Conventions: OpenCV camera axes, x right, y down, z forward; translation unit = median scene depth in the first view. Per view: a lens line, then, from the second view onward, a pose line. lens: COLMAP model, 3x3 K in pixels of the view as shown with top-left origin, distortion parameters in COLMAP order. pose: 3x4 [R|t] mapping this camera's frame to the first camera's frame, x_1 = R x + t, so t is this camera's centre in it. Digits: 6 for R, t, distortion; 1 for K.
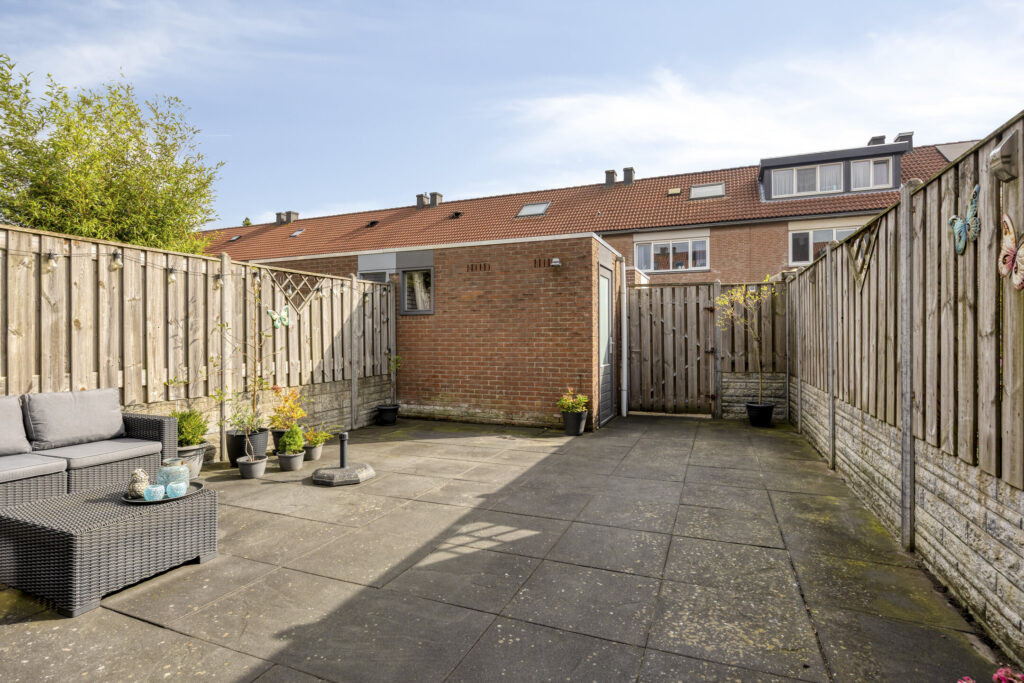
lens RADIAL K [[509.1, 0, 511.0], [0, 509.1, 332.4], [0, 0, 1]] dist [-0.002751, -0.000231]
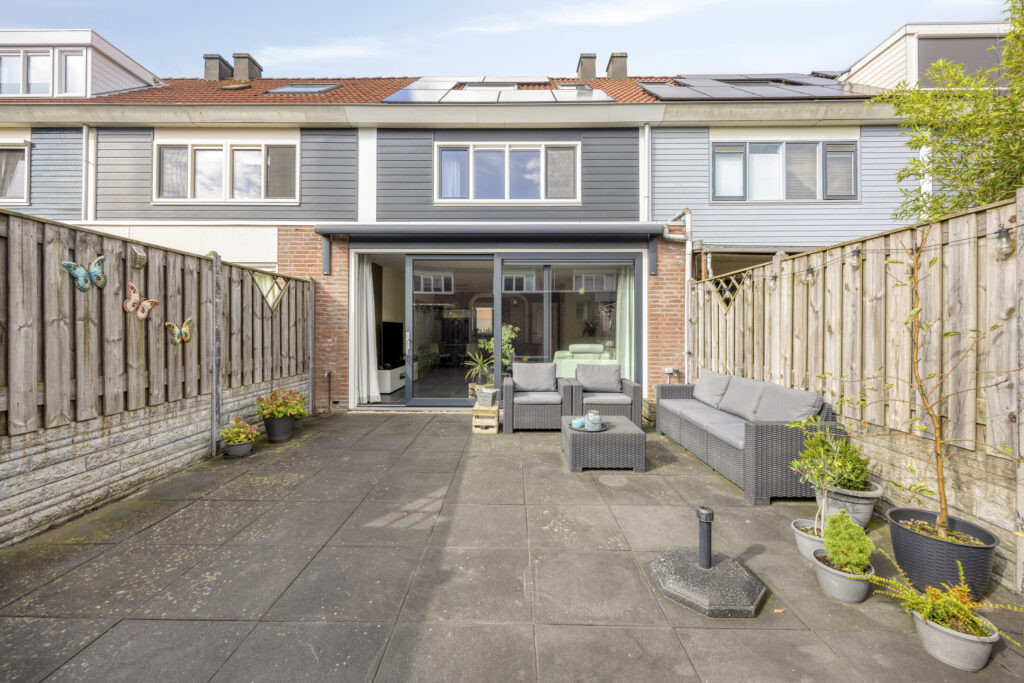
lens RADIAL K [[412.0, 0, 512.0], [0, 412.0, 341.5], [0, 0, 1]] dist [-0.000273, -0.000058]
pose [[-0.927936, 0.010958, -0.372579, 0.035996], [0.002328, 0.999719, 0.023606, -0.006430], [0.372733, 0.021038, -0.927700, 0.813756]]
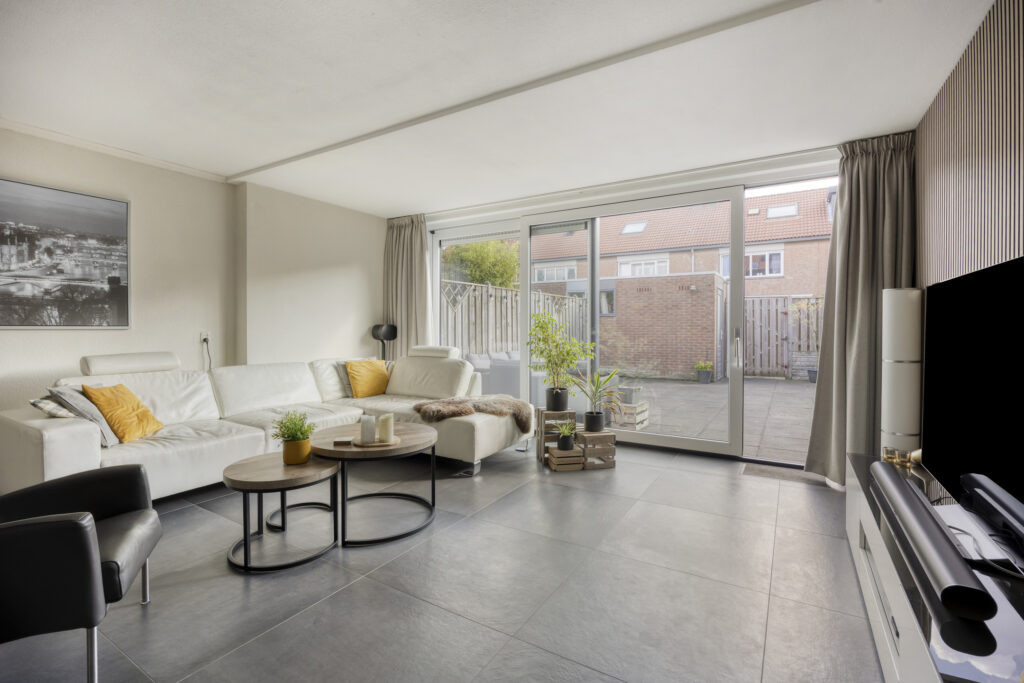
lens RADIAL K [[465.4, 0, 510.9], [0, 465.4, 329.6], [0, 0, 1]] dist [-0.010432, -0.000411]
pose [[0.987788, 0.004609, -0.155735, -0.262870], [-0.002653, 0.999915, 0.012763, -0.009358], [0.155780, -0.012194, 0.987716, -0.650632]]
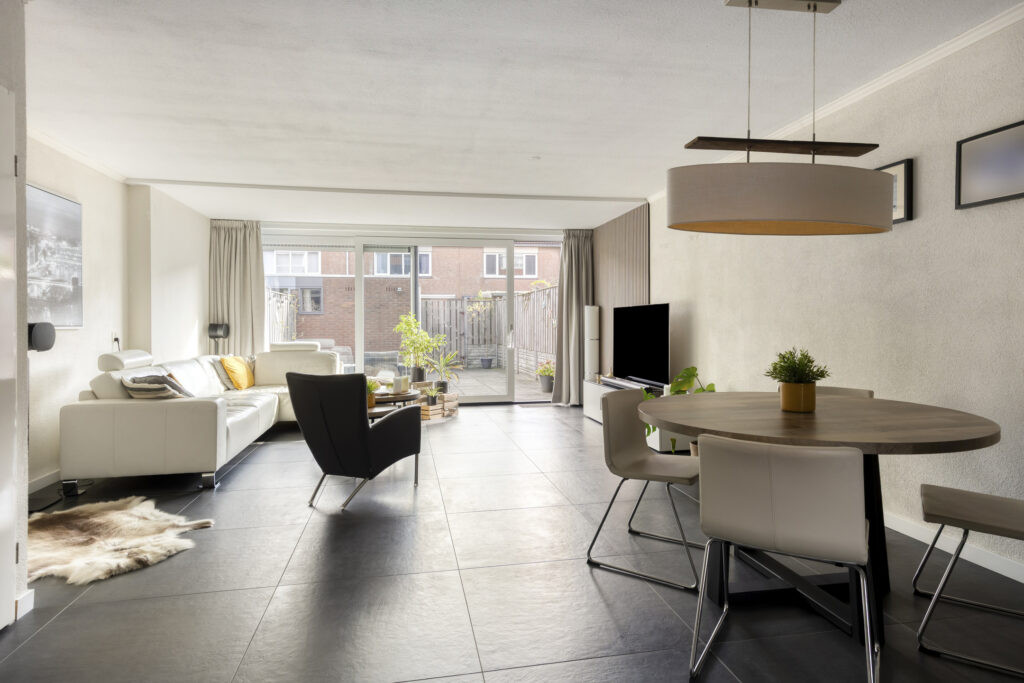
lens RADIAL K [[577.0, 0, 509.6], [0, 577.0, 321.8], [0, 0, 1]] dist [0.035223, 0.001150]
pose [[0.838281, 0.000774, 0.545237, -0.709931], [-0.000682, 1.000000, -0.000371, -0.010328], [-0.545238, -0.000061, 0.838282, -1.022853]]
